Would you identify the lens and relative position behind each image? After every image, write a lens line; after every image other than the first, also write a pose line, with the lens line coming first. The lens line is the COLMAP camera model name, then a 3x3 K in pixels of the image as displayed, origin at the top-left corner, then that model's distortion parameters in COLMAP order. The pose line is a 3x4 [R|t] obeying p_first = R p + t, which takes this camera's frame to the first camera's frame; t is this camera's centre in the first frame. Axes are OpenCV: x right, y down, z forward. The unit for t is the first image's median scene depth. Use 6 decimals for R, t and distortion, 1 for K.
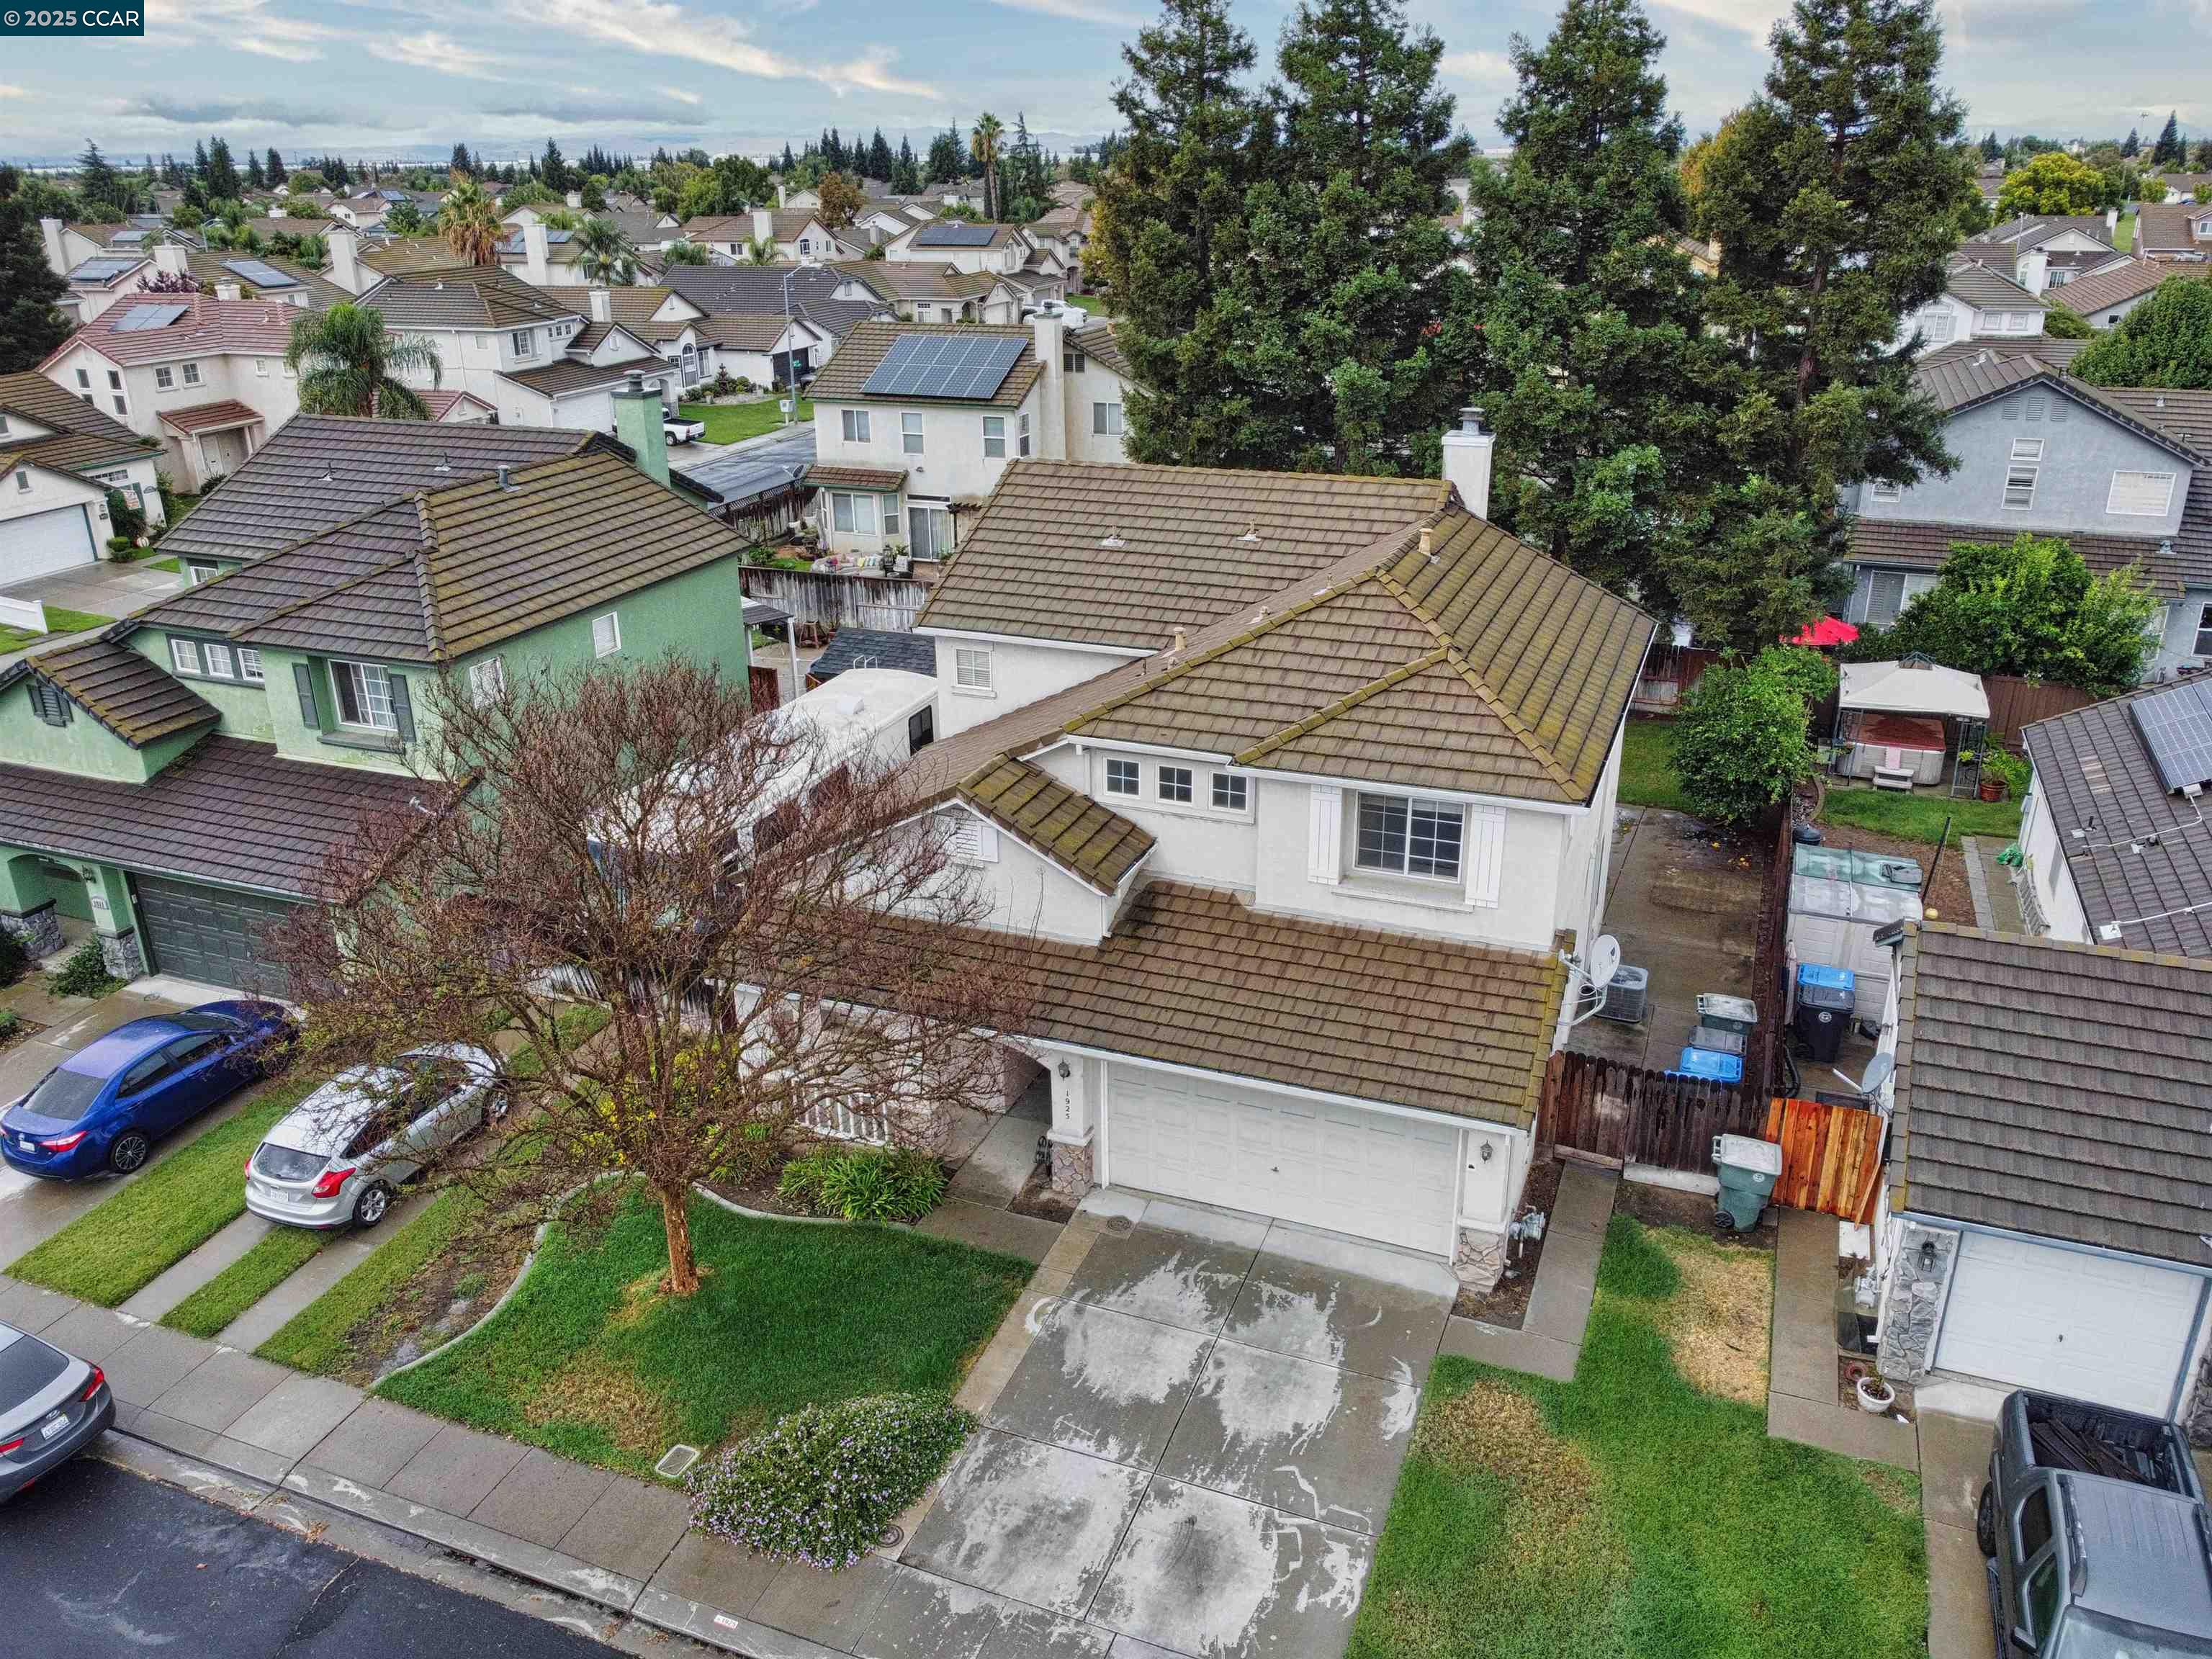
lens RADIAL K [[1673.0, 0, 1103.9], [0, 1673.0, 830.2], [0, 0, 1]] dist [-0.002635, -0.001348]
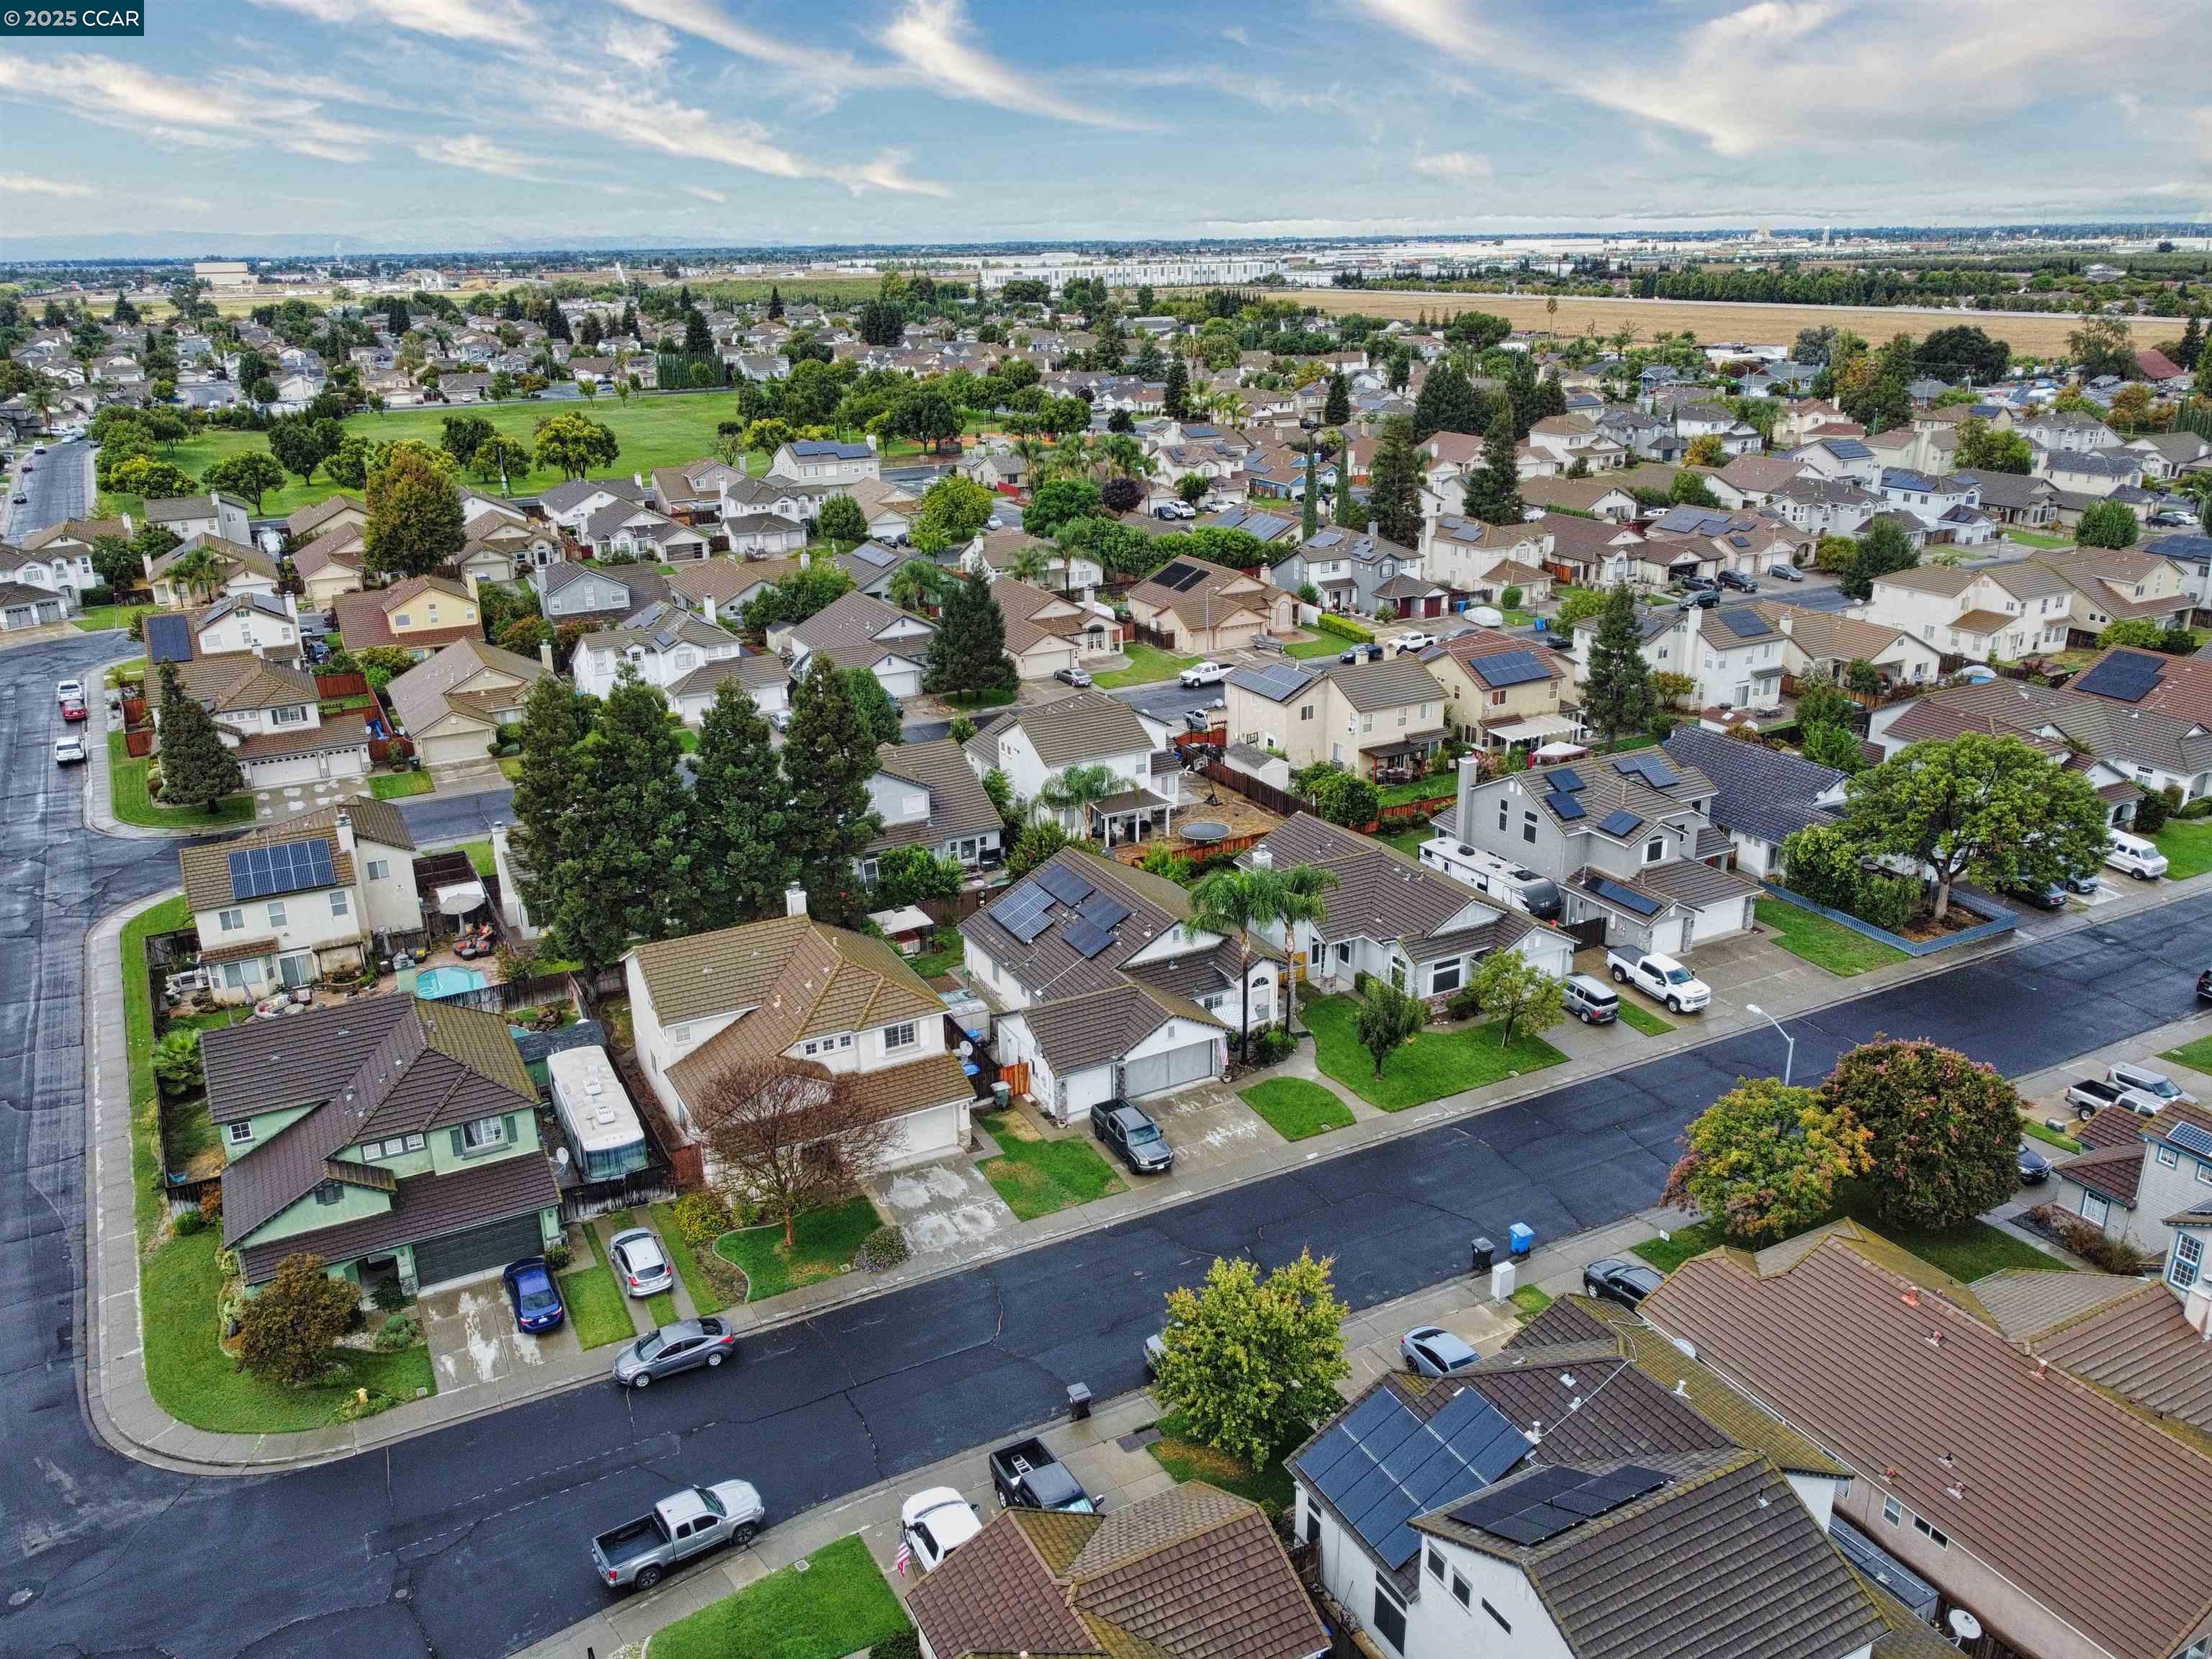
lens RADIAL K [[1673.0, 0, 1103.9], [0, 1673.0, 830.2], [0, 0, 1]] dist [-0.002635, -0.001348]
pose [[0.647524, -0.252661, 0.718940, -1.907333], [0.293197, 0.953413, 0.070991, -0.518204], [-0.703384, 0.164823, 0.691437, -1.722142]]
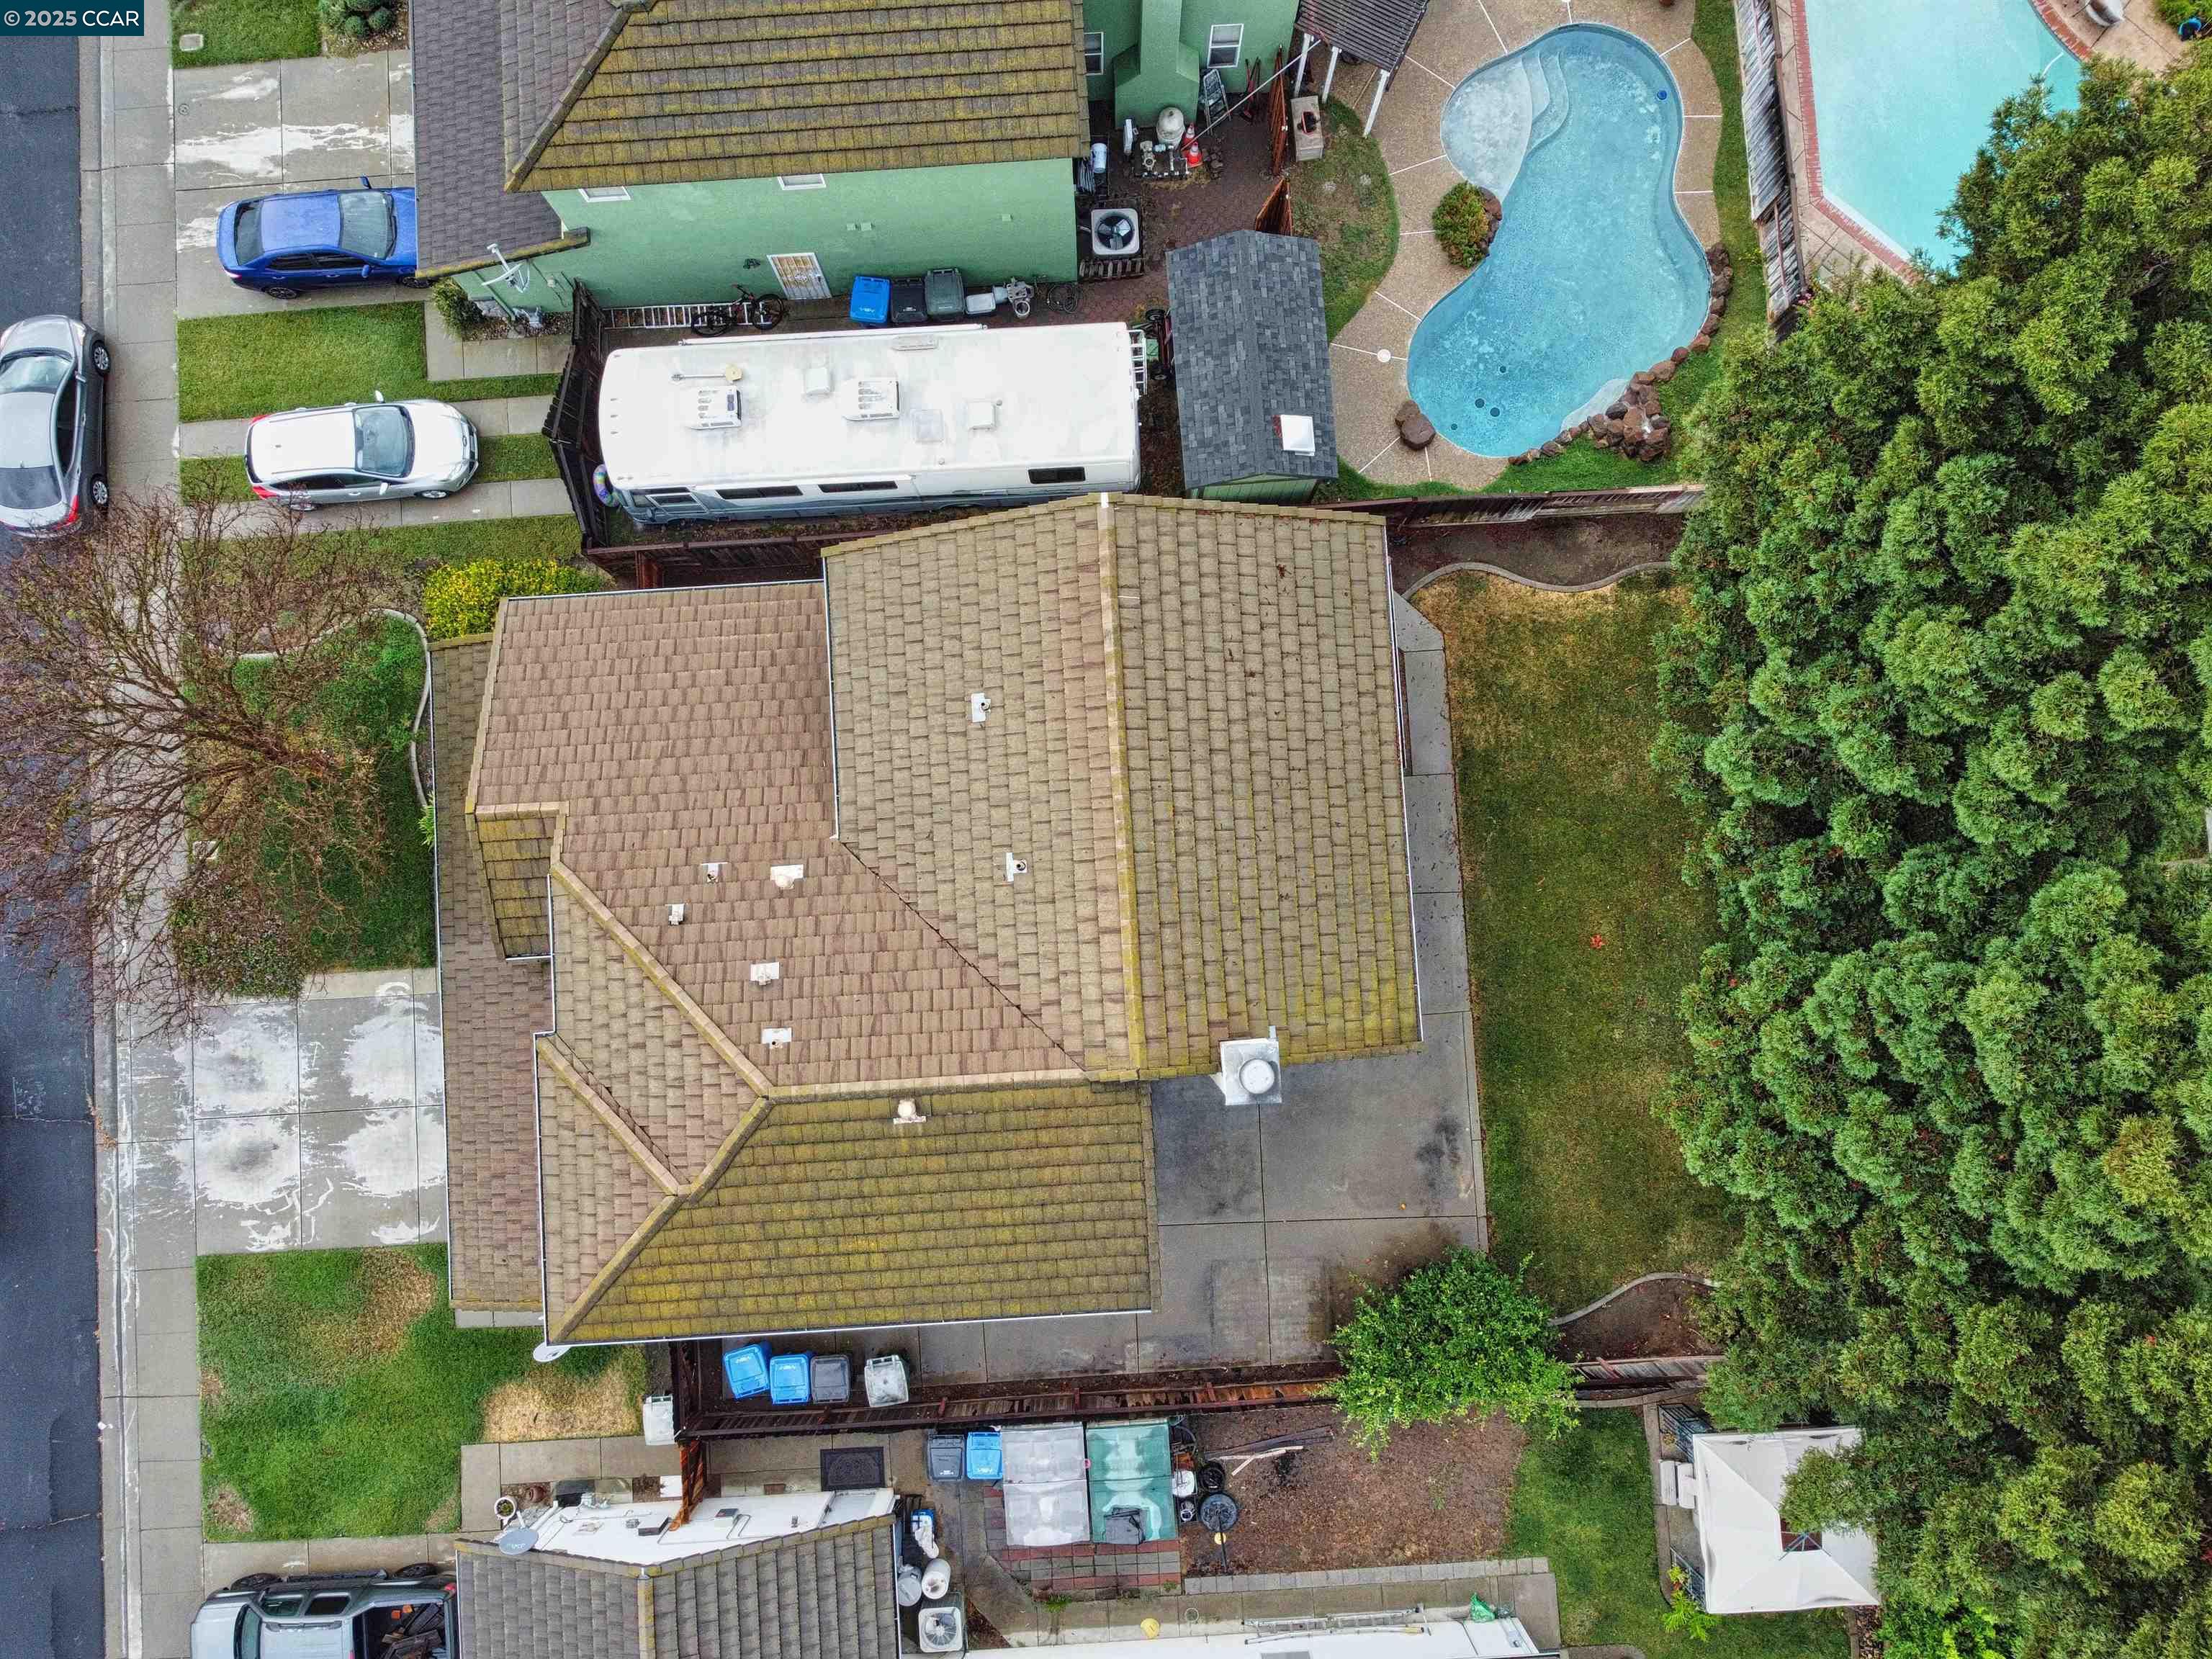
lens RADIAL K [[1673.0, 0, 1103.9], [0, 1673.0, 830.2], [0, 0, 1]] dist [-0.002635, -0.001348]
pose [[0.427415, 0.902229, -0.057436, 0.183340], [-0.340837, 0.219657, 0.914101, -1.277144], [0.837345, -0.371124, 0.401398, 0.932392]]
